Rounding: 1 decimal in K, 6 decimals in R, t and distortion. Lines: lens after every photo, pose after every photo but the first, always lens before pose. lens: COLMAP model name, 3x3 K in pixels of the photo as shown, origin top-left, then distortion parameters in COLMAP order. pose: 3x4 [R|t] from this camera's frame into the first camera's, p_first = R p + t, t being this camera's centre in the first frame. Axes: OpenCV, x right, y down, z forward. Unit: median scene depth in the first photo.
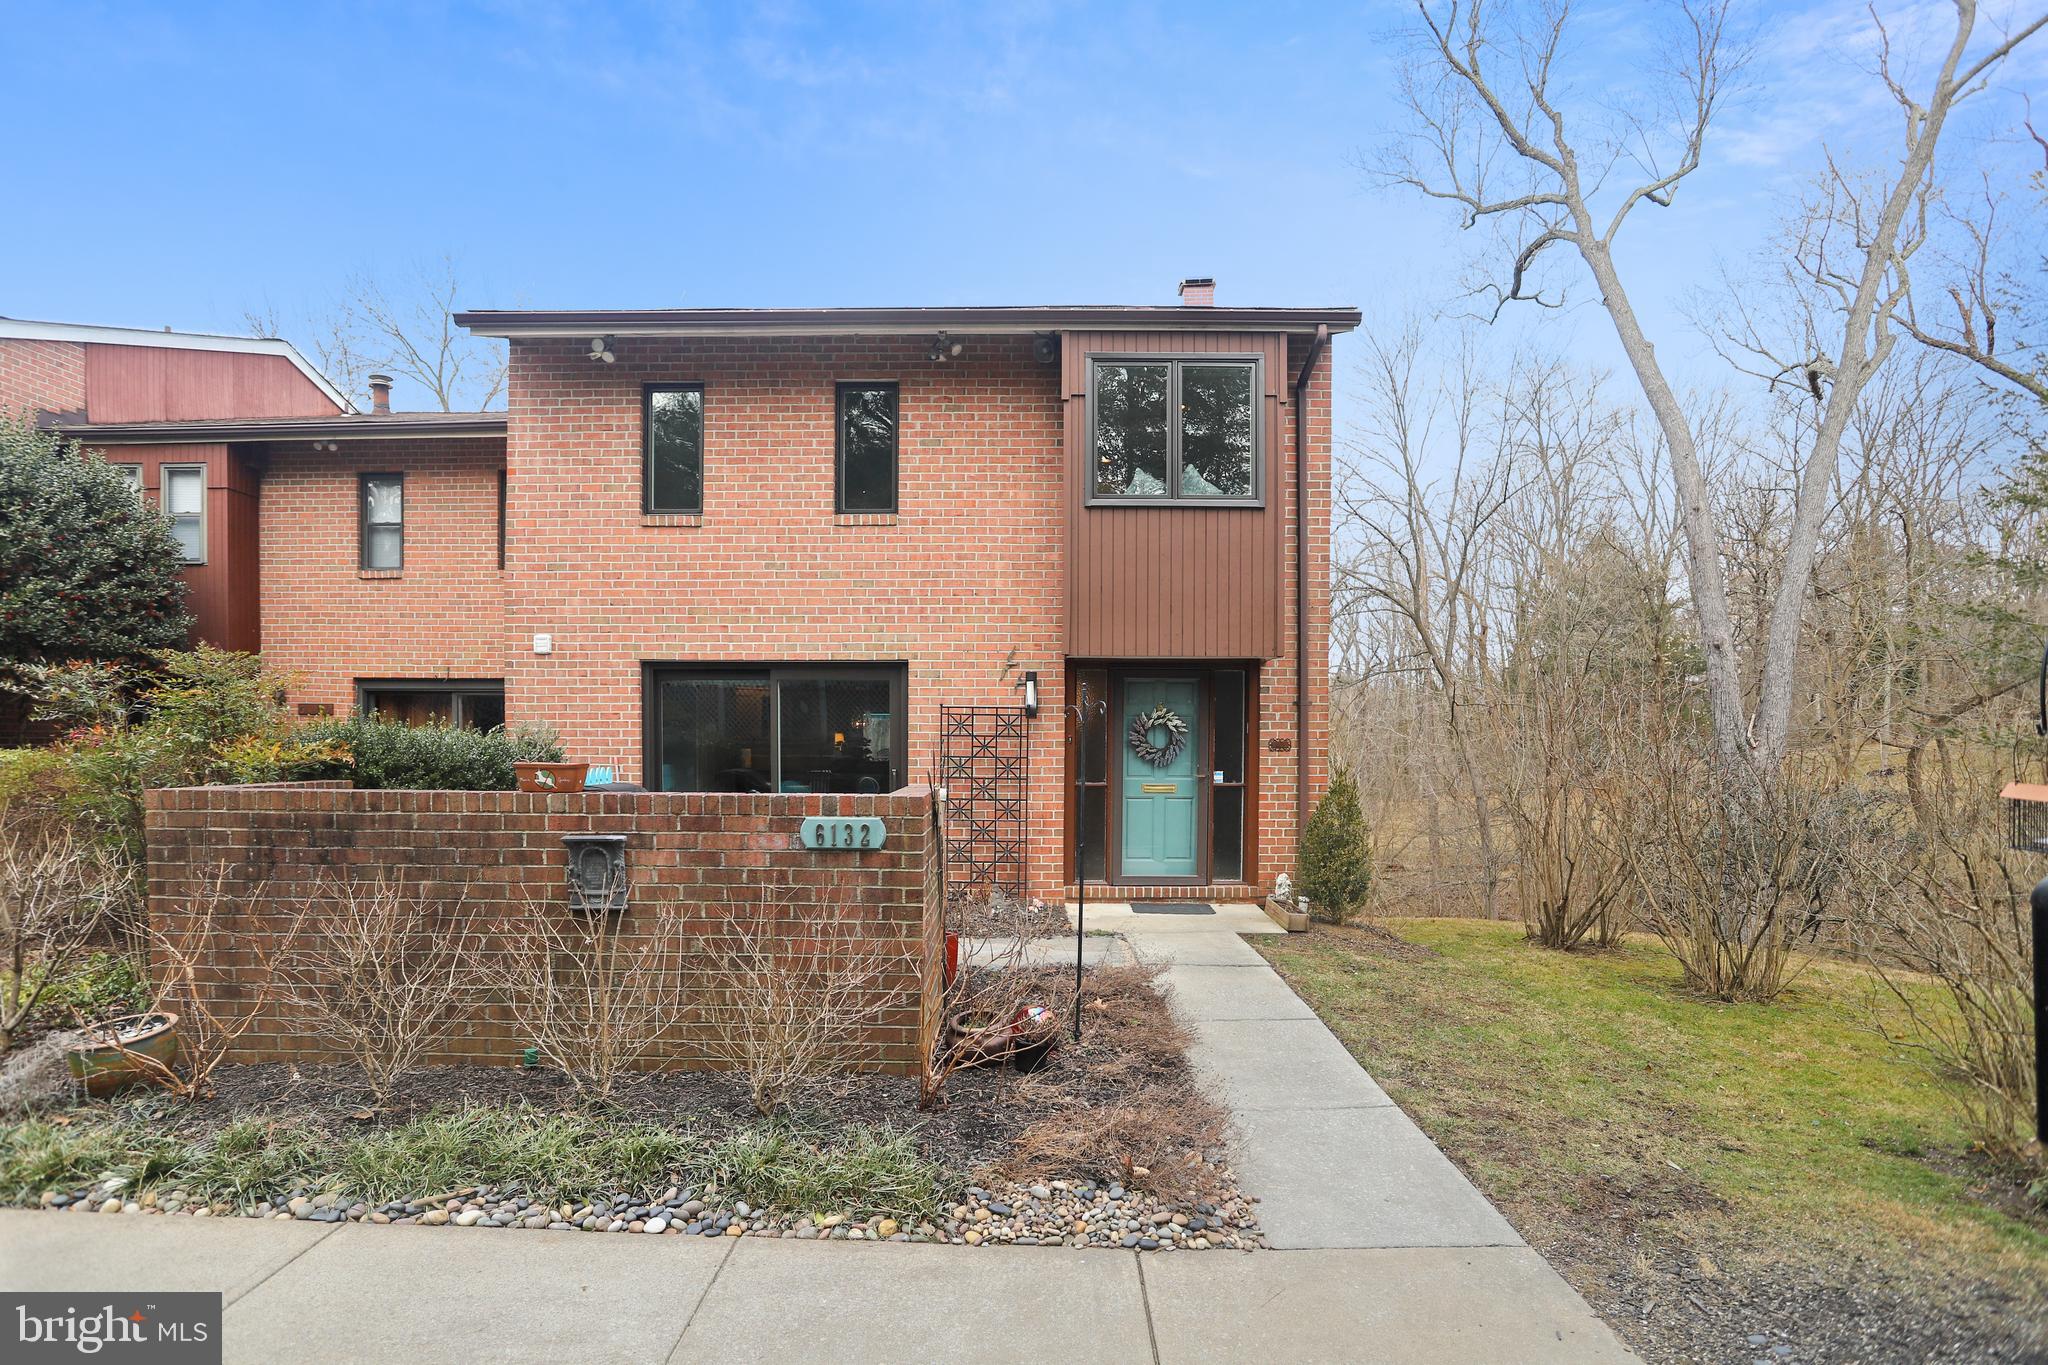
lens RADIAL K [[1007.1, 0, 1025.3], [0, 1007.1, 735.2], [0, 0, 1]] dist [-0.059572, 0.024394]
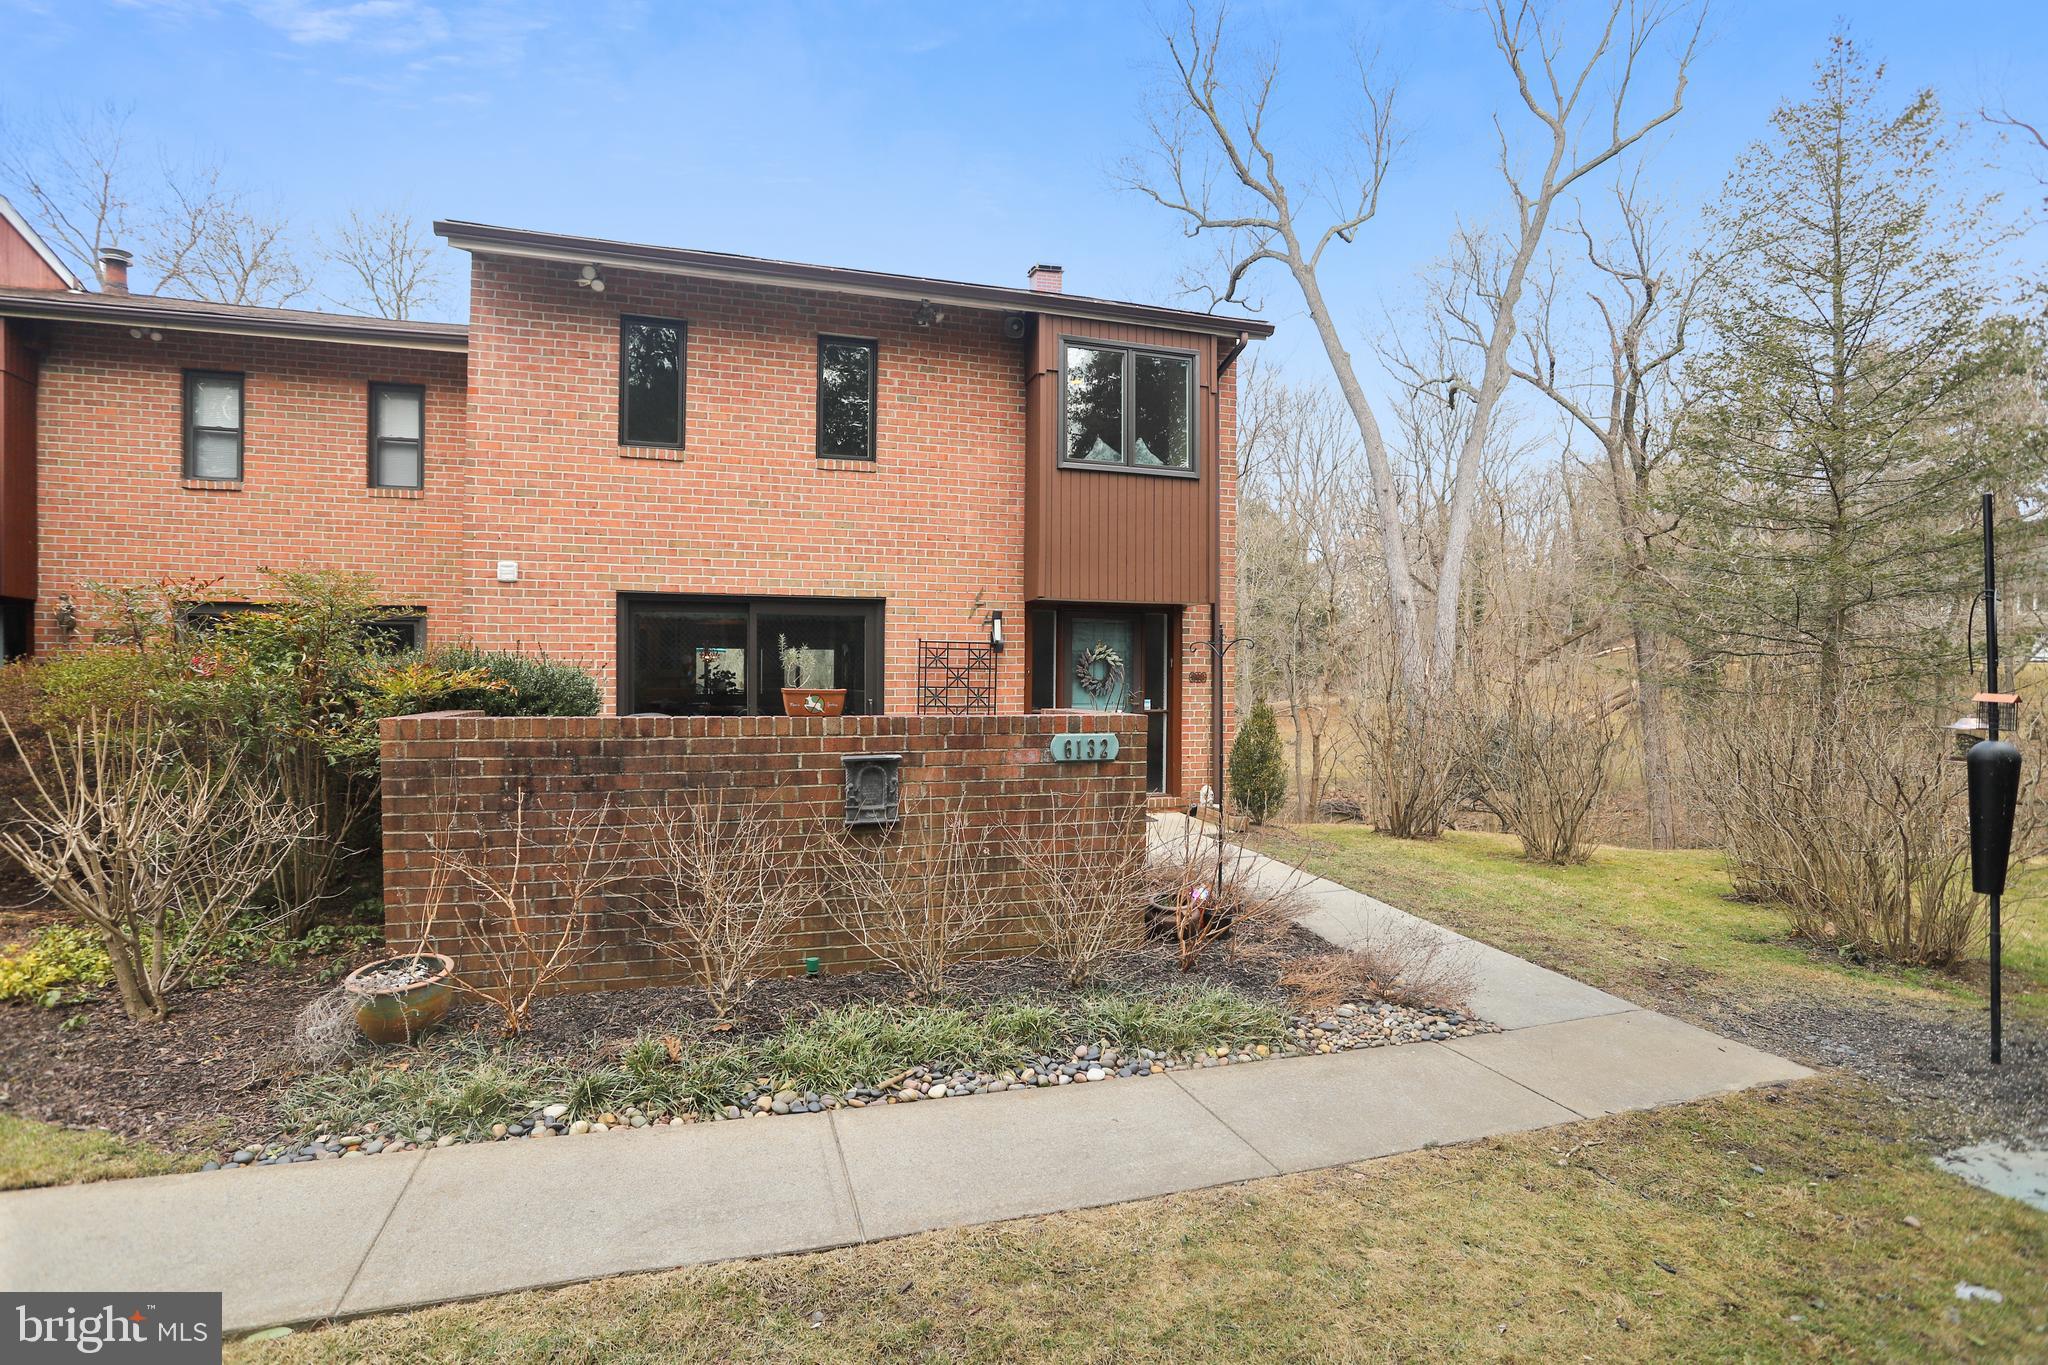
lens RADIAL K [[963.2, 0, 1024.6], [0, 963.2, 653.1], [0, 0, 1]] dist [-0.058439, 0.021065]
pose [[0.952882, 0.008106, 0.303232, -0.287029], [-0.002271, 0.999806, -0.019590, 0.004418], [-0.303332, 0.017979, 0.952715, -0.026657]]
